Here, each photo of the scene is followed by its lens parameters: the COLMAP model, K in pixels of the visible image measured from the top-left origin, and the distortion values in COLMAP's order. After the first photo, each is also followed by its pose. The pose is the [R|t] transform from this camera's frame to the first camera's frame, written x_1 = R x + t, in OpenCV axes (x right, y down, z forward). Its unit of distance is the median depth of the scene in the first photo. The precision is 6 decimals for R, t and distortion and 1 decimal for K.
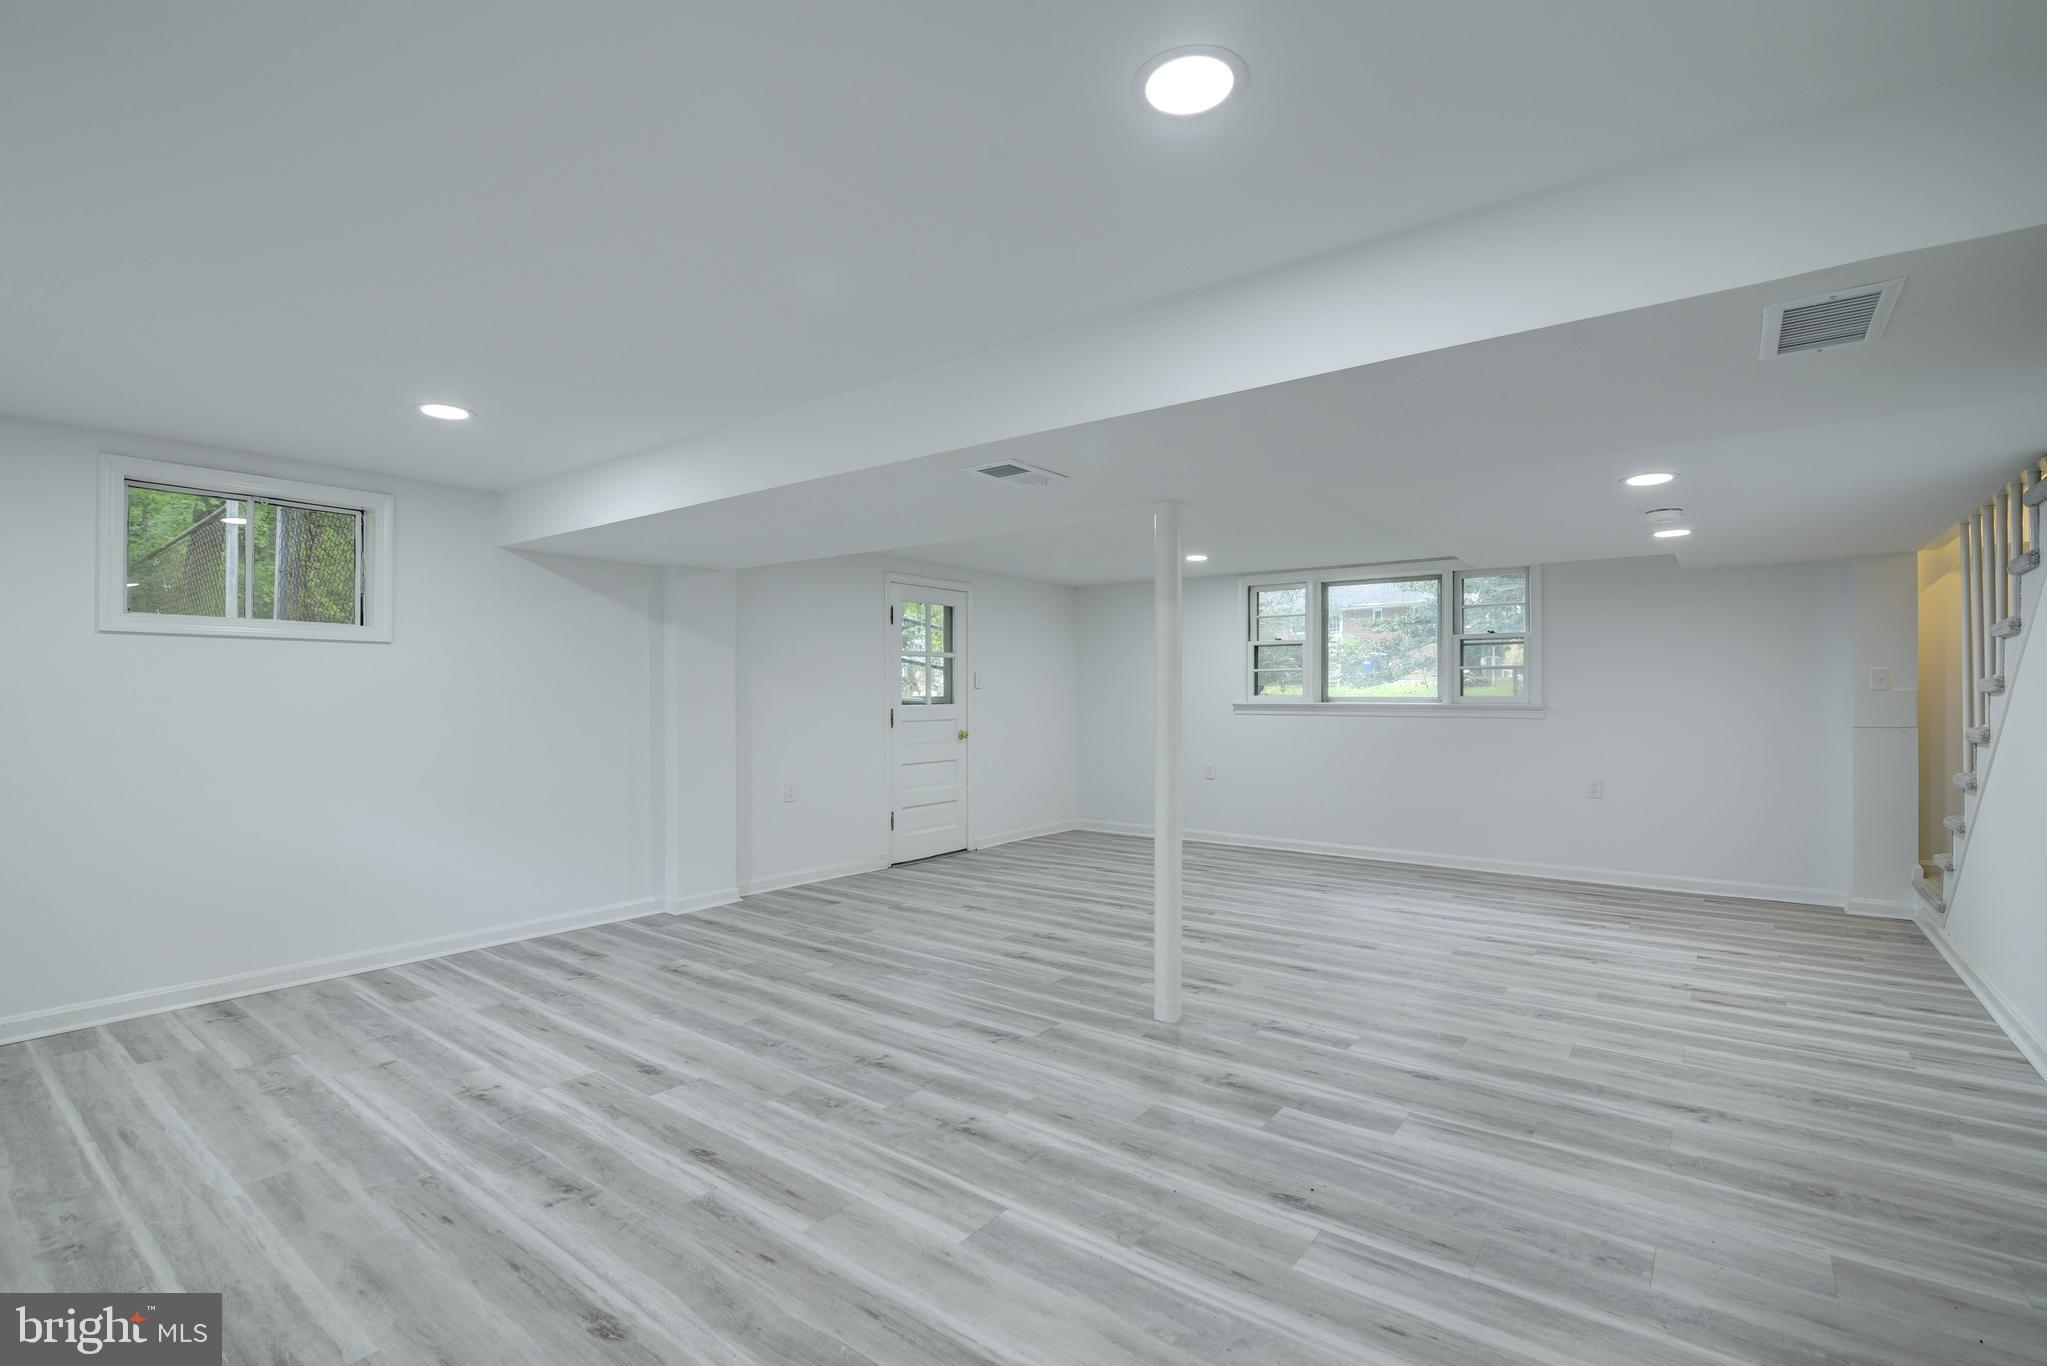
lens RADIAL K [[938.3, 0, 1014.7], [0, 938.3, 697.4], [0, 0, 1]] dist [-0.020711, 0.000946]
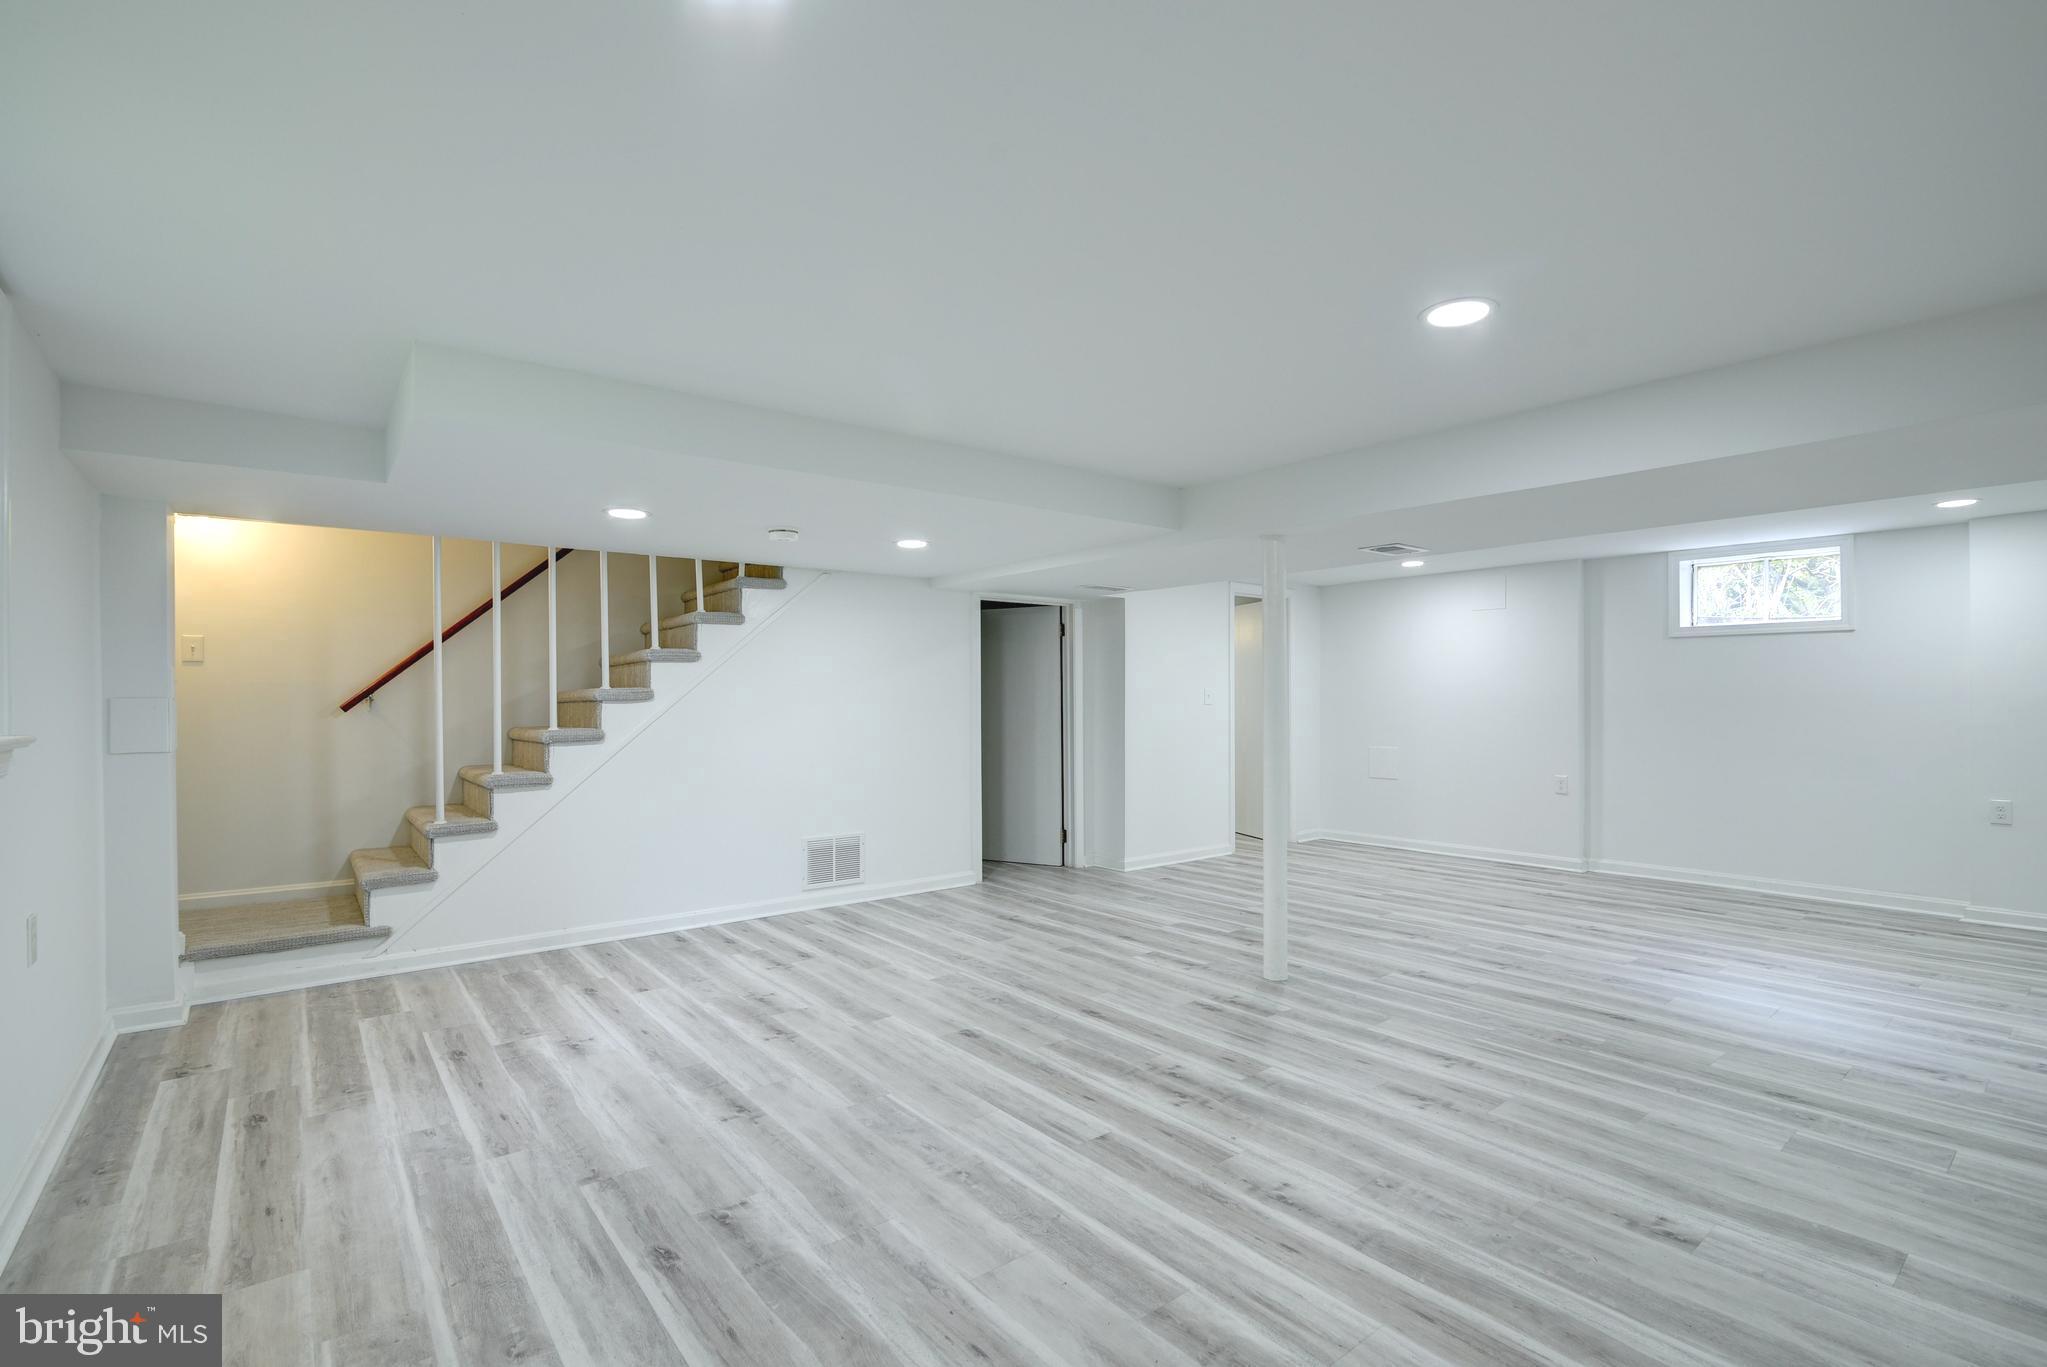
lens RADIAL K [[938.3, 0, 1023.4], [0, 938.3, 692.3], [0, 0, 1]] dist [-0.020711, 0.000946]
pose [[-0.973080, 0.005098, 0.230409, 0.234789], [0.004423, 0.999984, -0.003446, -0.012372], [-0.230423, -0.002334, -0.973088, 2.609090]]
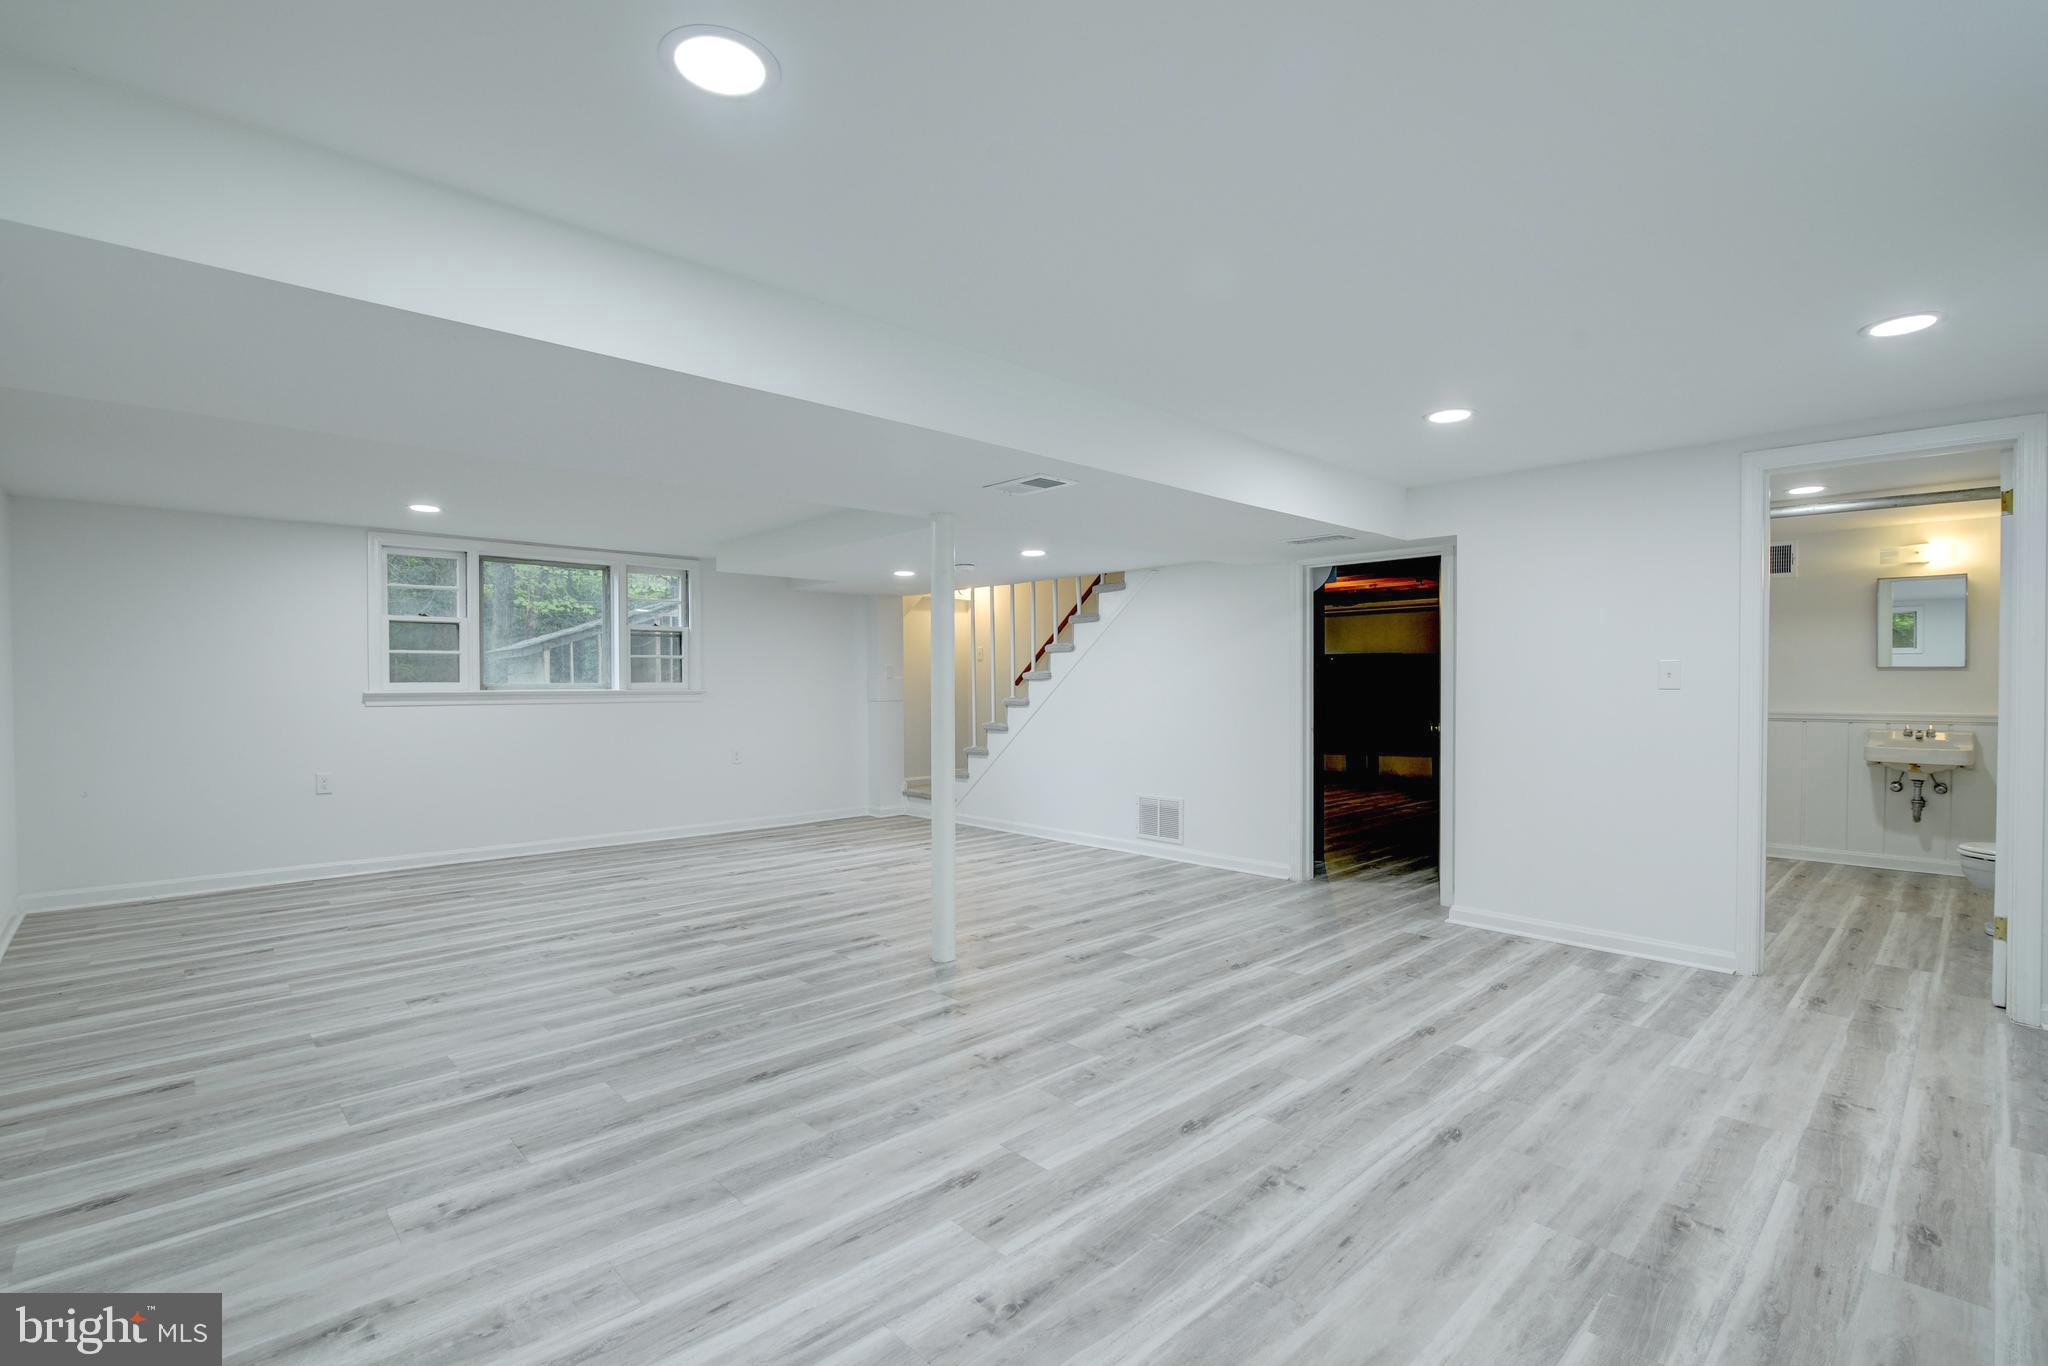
lens RADIAL K [[938.8, 0, 1029.3], [0, 938.8, 677.1], [0, 0, 1]] dist [-0.020711, 0.000946]
pose [[0.150291, 0.003102, 0.988637, -1.152994], [0.003985, 0.999985, -0.003743, -0.004415], [-0.988634, 0.004502, 0.150276, 0.846979]]
